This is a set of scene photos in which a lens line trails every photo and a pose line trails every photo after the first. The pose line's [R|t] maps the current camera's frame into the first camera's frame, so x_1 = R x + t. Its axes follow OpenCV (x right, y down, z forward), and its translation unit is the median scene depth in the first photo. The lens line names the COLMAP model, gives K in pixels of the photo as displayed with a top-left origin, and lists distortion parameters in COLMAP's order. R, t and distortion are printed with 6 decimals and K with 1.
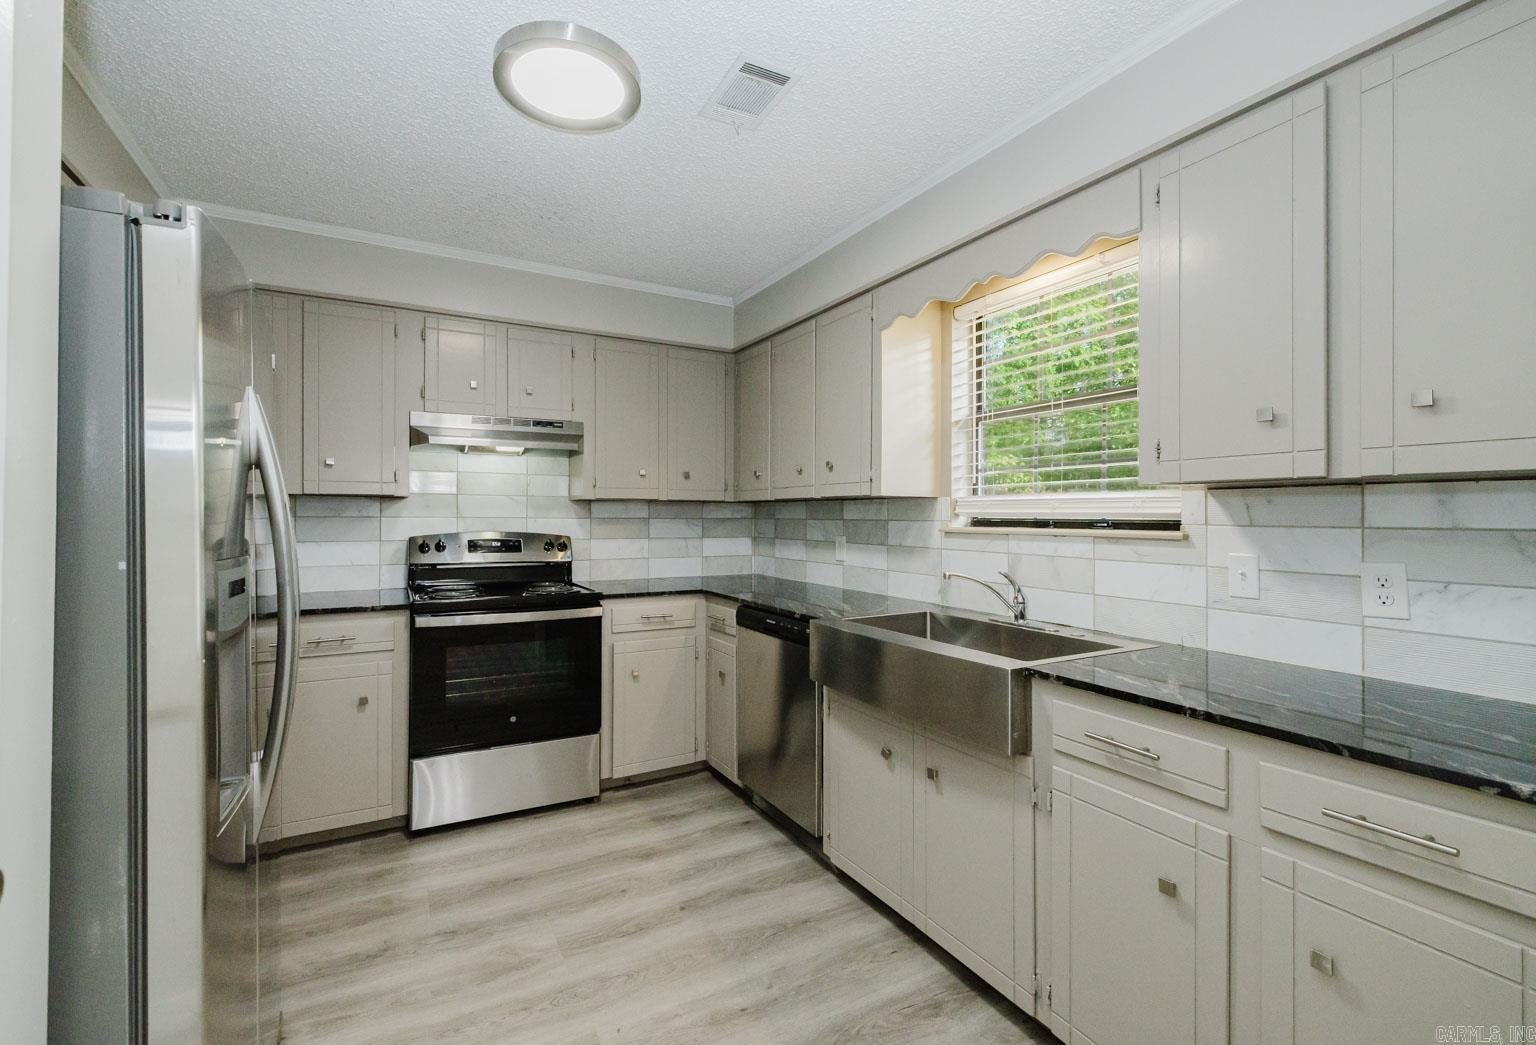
lens RADIAL K [[674.2, 0, 758.1], [0, 674.2, 510.4], [0, 0, 1]] dist [-0.004023, 0.000111]
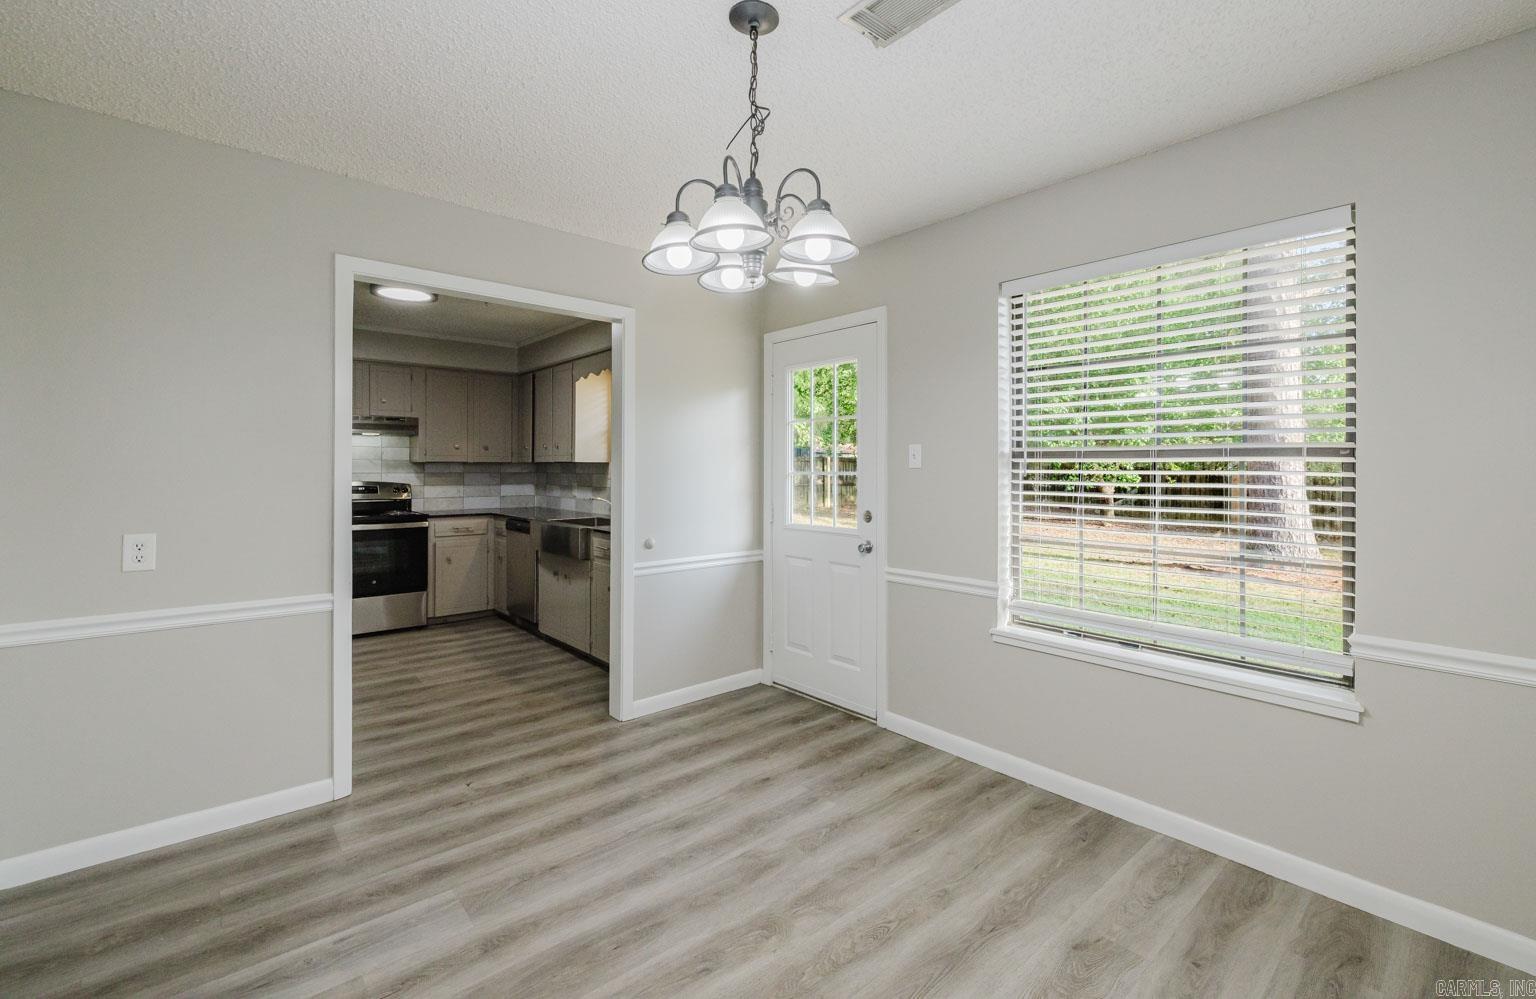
lens RADIAL K [[664.9, 0, 794.9], [0, 664.9, 465.6], [0, 0, 1]] dist [0.001719, 0.000865]
pose [[0.972911, 0.001354, 0.231175, 0.312047], [-0.001909, 0.999996, 0.002173, -0.014838], [-0.231171, -0.002556, 0.972910, -0.967162]]
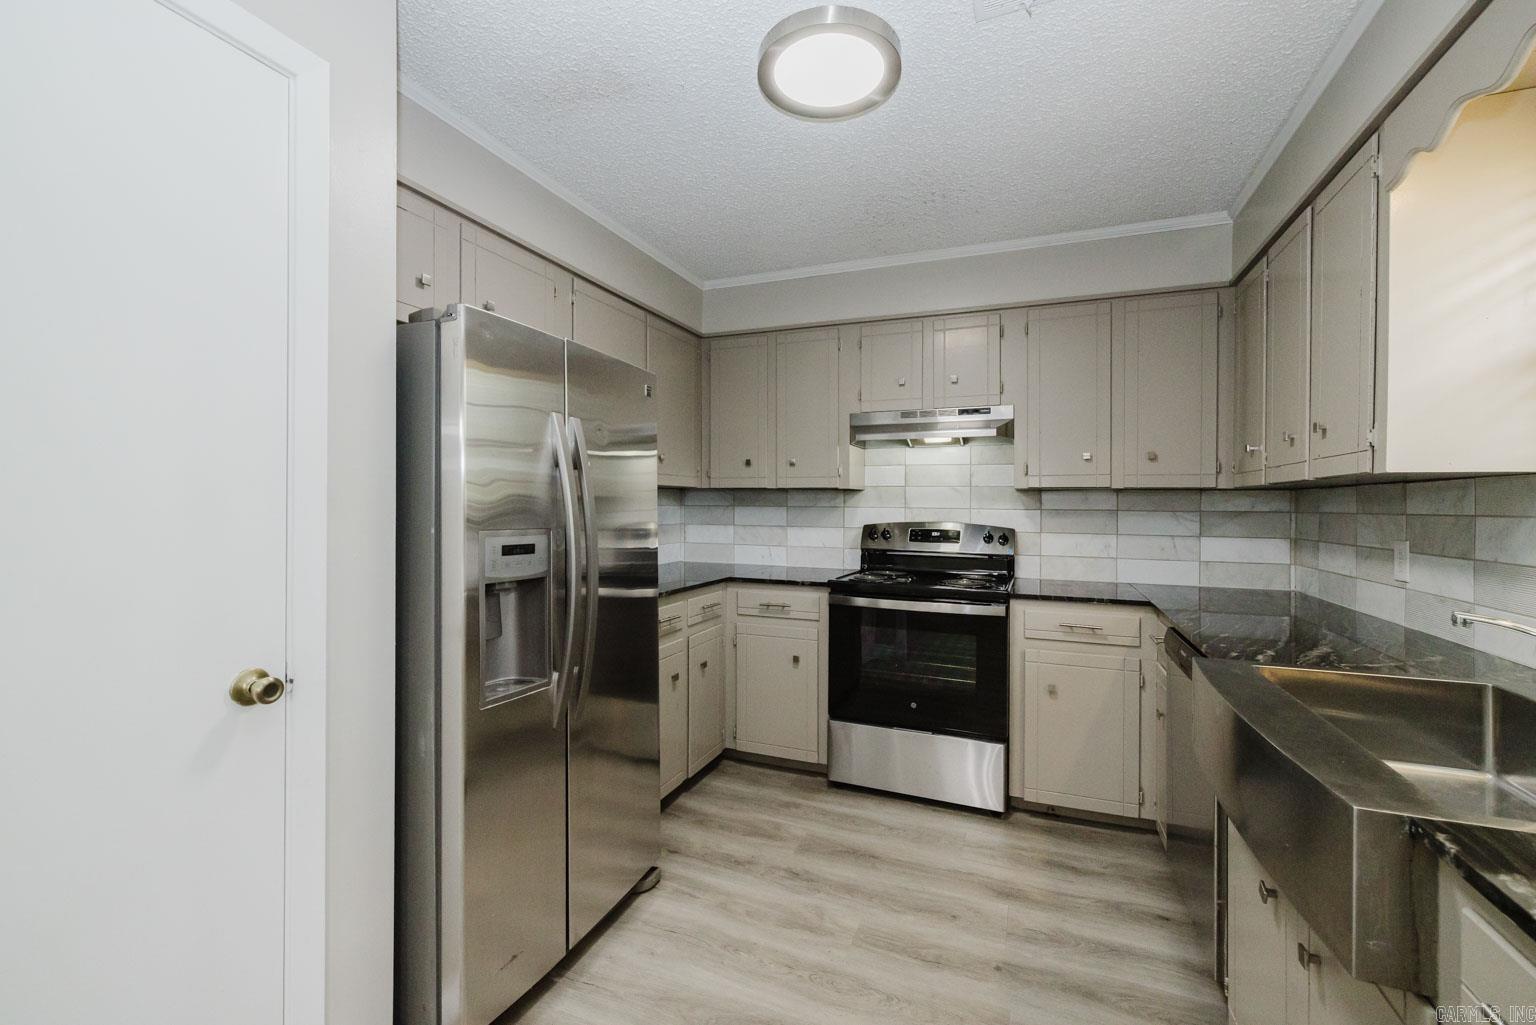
lens RADIAL K [[662.6, 0, 761.0], [0, 662.6, 510.7], [0, 0, 1]] dist [-0.000620, 0.000531]
pose [[0.621137, 0.008529, -0.783656, 0.253529], [-0.000038, 0.999941, 0.010852, 0.003993], [0.783702, -0.006711, 0.621101, 0.181594]]
